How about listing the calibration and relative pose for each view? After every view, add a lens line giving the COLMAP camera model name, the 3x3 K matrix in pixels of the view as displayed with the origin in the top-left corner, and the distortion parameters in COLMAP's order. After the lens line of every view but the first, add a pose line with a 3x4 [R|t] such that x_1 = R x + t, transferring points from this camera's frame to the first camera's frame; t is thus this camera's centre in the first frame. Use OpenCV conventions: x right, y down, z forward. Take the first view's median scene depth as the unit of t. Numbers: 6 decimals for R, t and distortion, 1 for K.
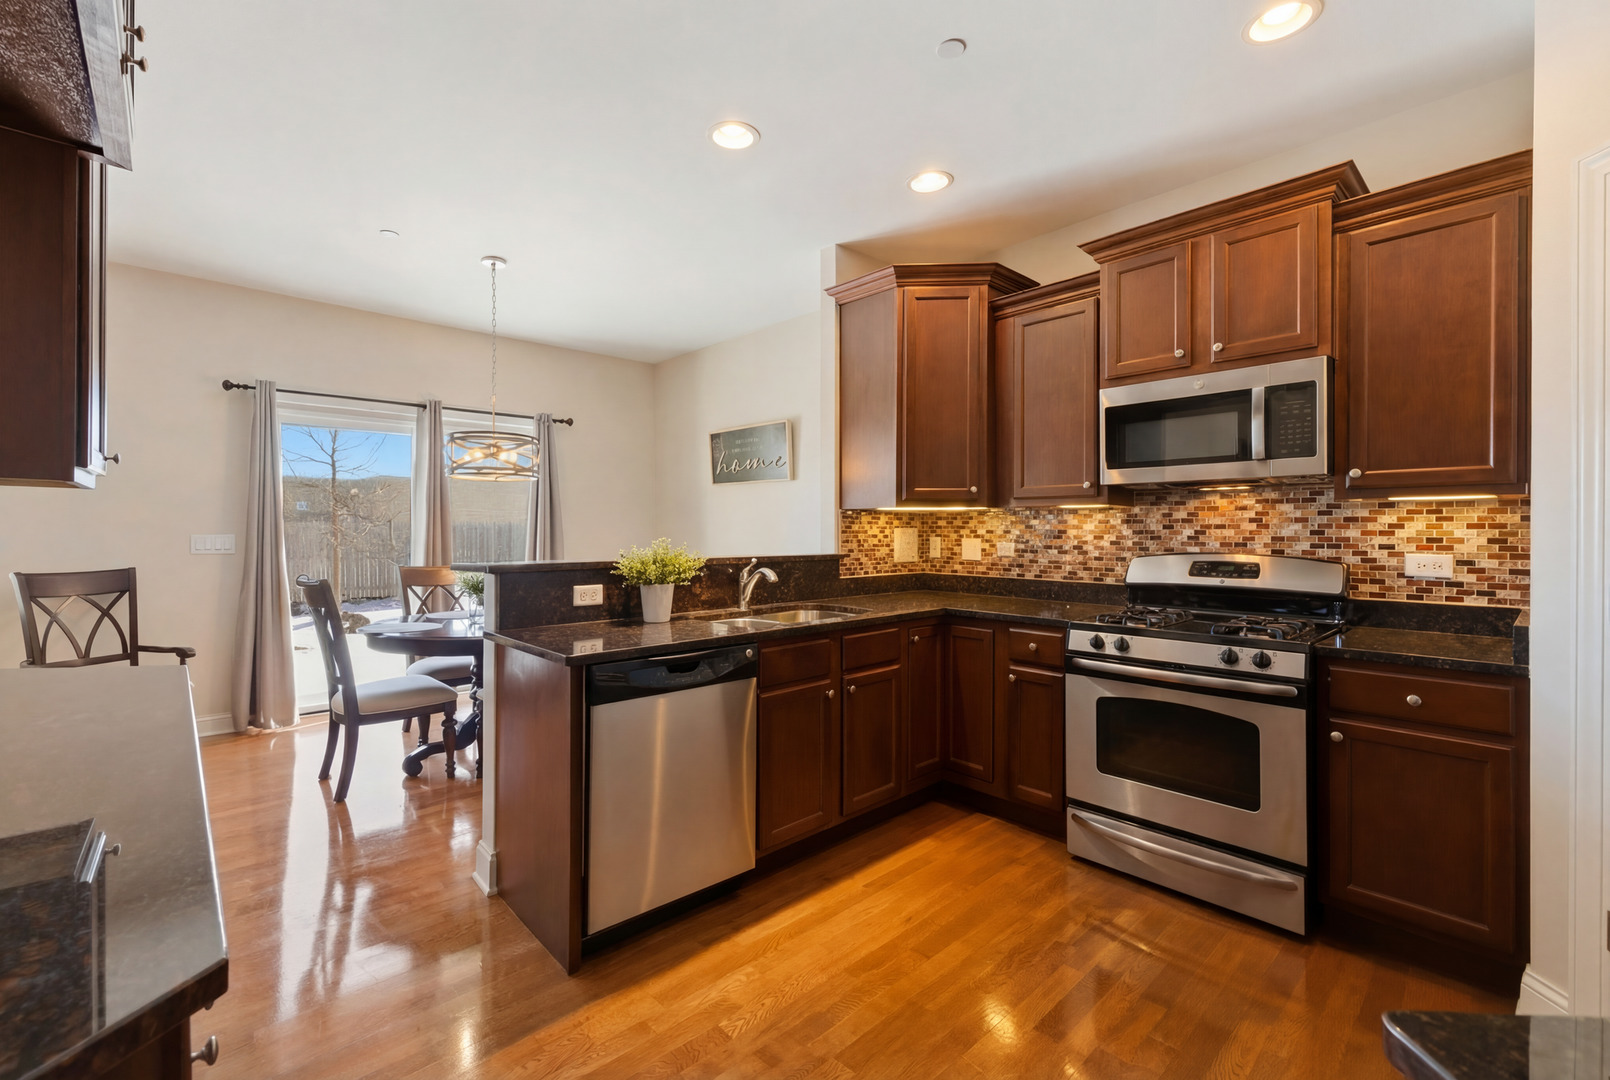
lens RADIAL K [[672.7, 0, 807.0], [0, 672.7, 537.1], [0, 0, 1]] dist [0.007143, -0.001933]
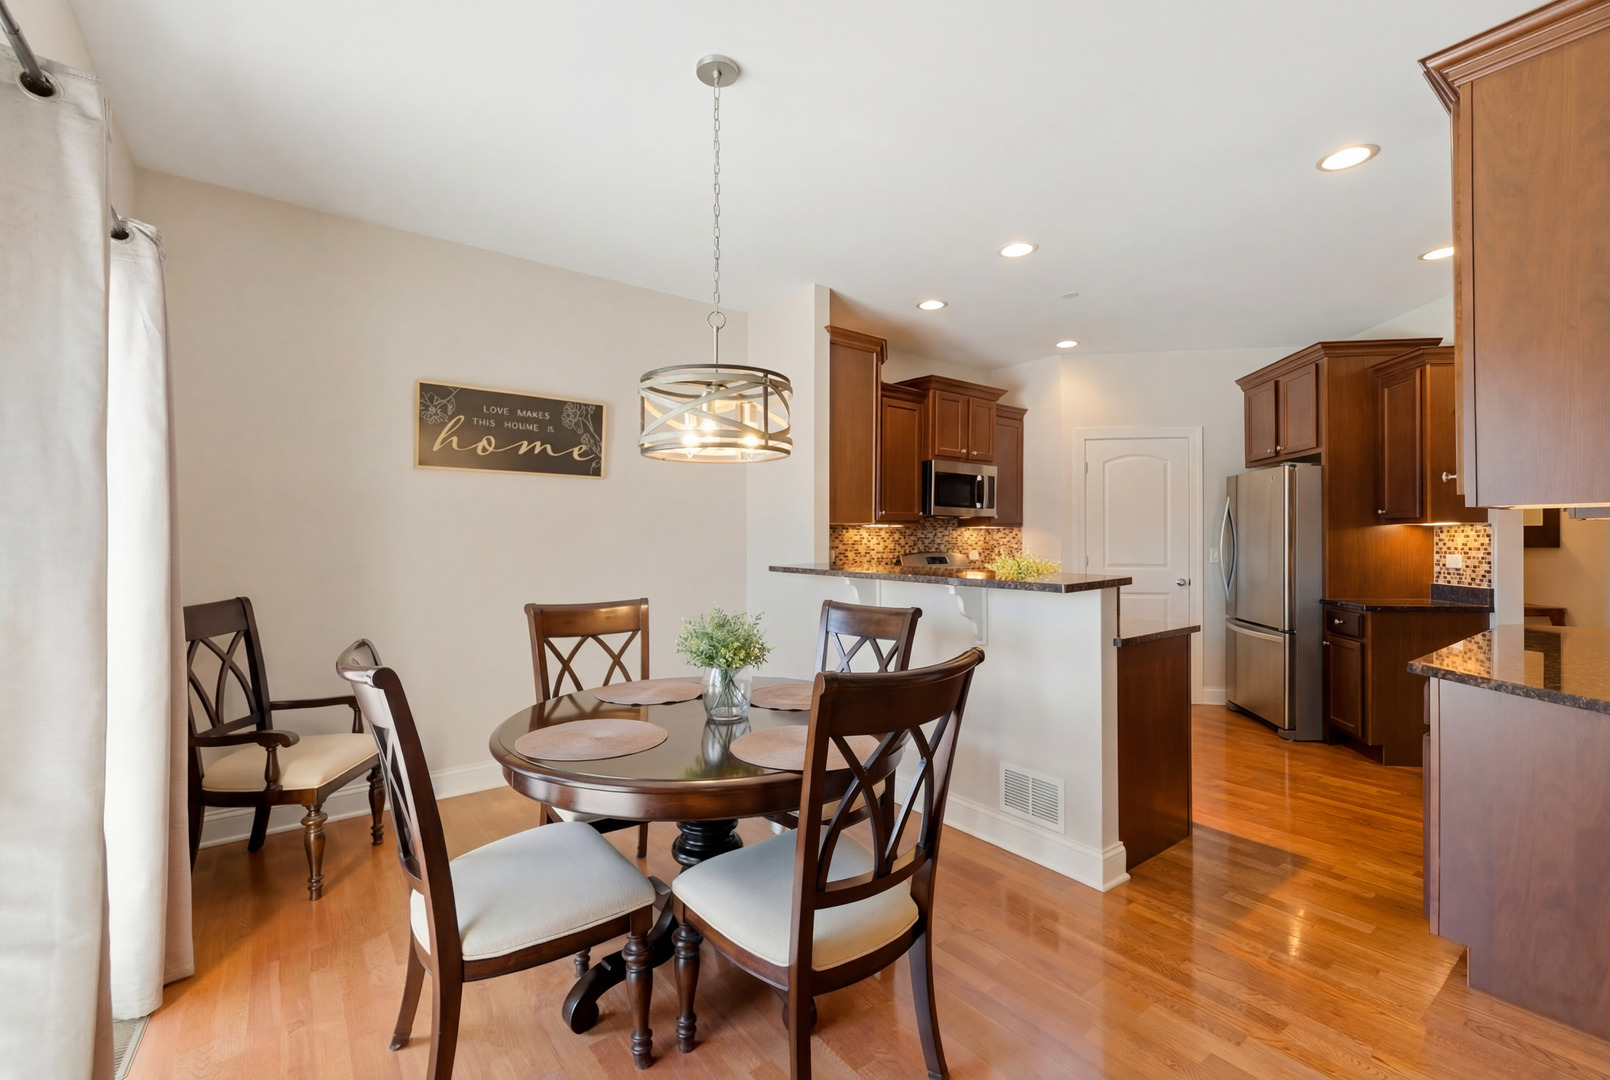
lens RADIAL K [[672.7, 0, 790.0], [0, 672.7, 529.8], [0, 0, 1]] dist [0.007143, -0.001933]
pose [[0.116462, 0.005694, 0.993179, -1.391914], [0.008567, 0.999941, -0.006738, -0.031539], [-0.993158, 0.009294, 0.116406, 1.210155]]
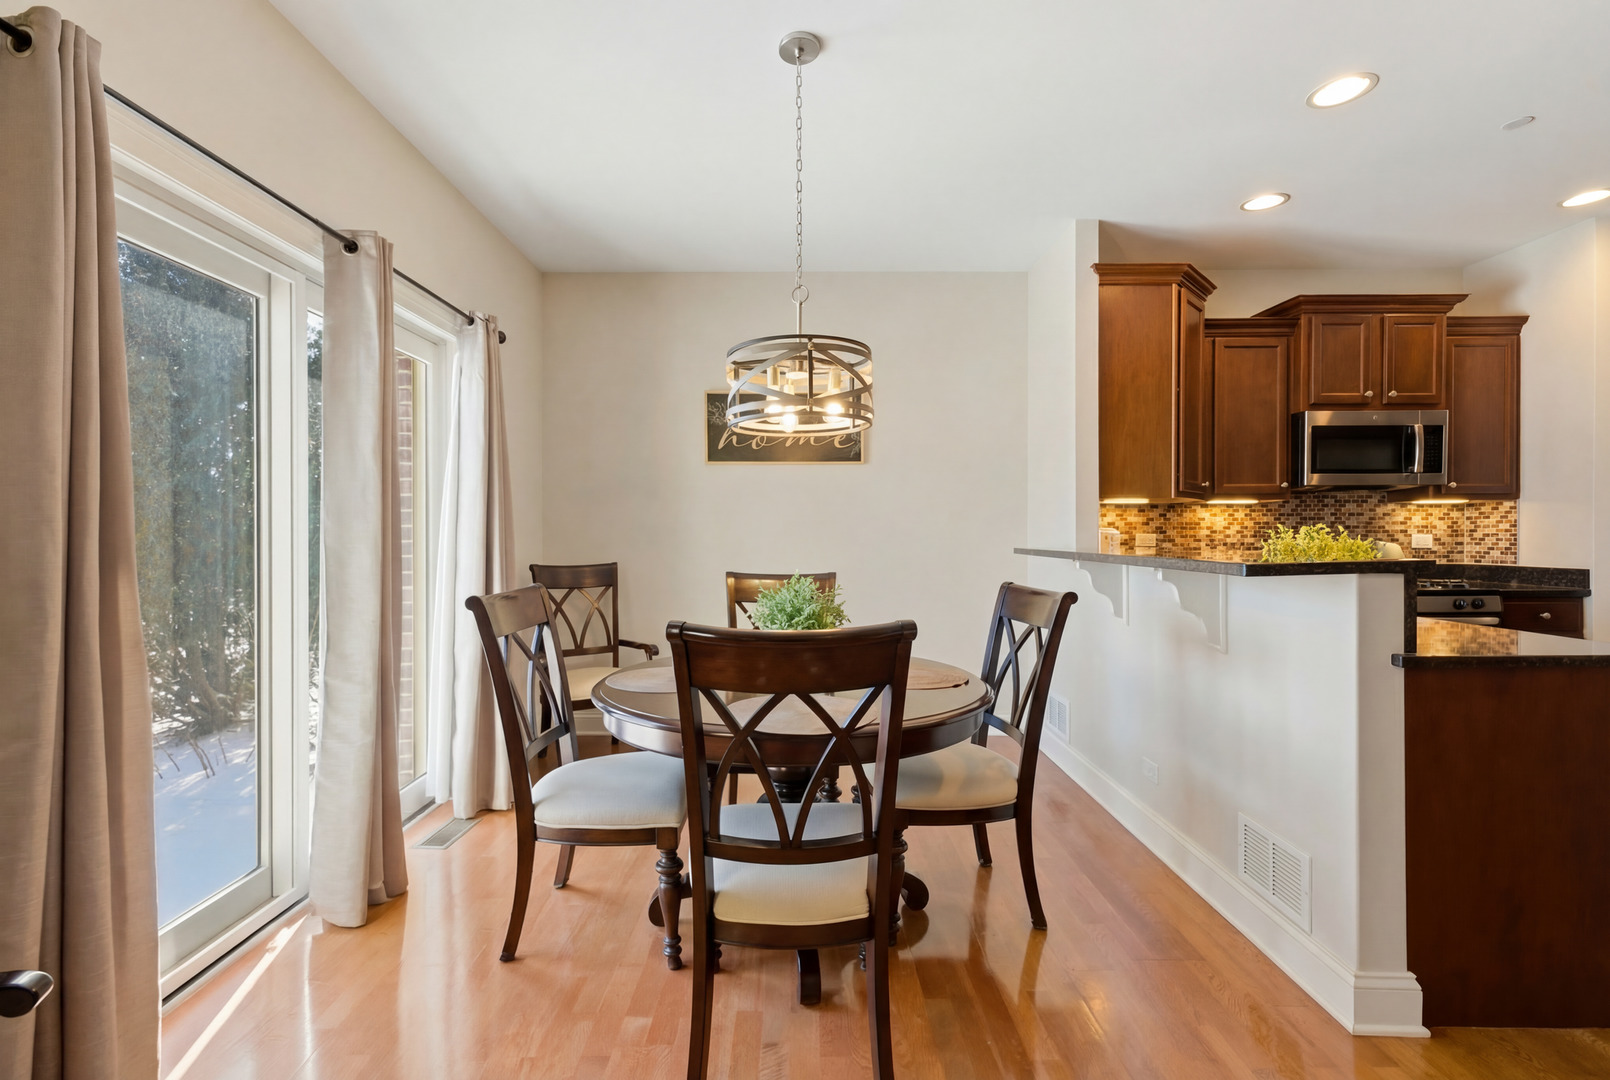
lens RADIAL K [[672.7, 0, 800.4], [0, 672.7, 533.3], [0, 0, 1]] dist [0.007143, -0.001933]
pose [[0.689928, -0.007808, 0.723836, -1.209953], [0.012555, 0.999920, -0.001181, 0.003020], [-0.723769, 0.009903, 0.689971, 0.841922]]
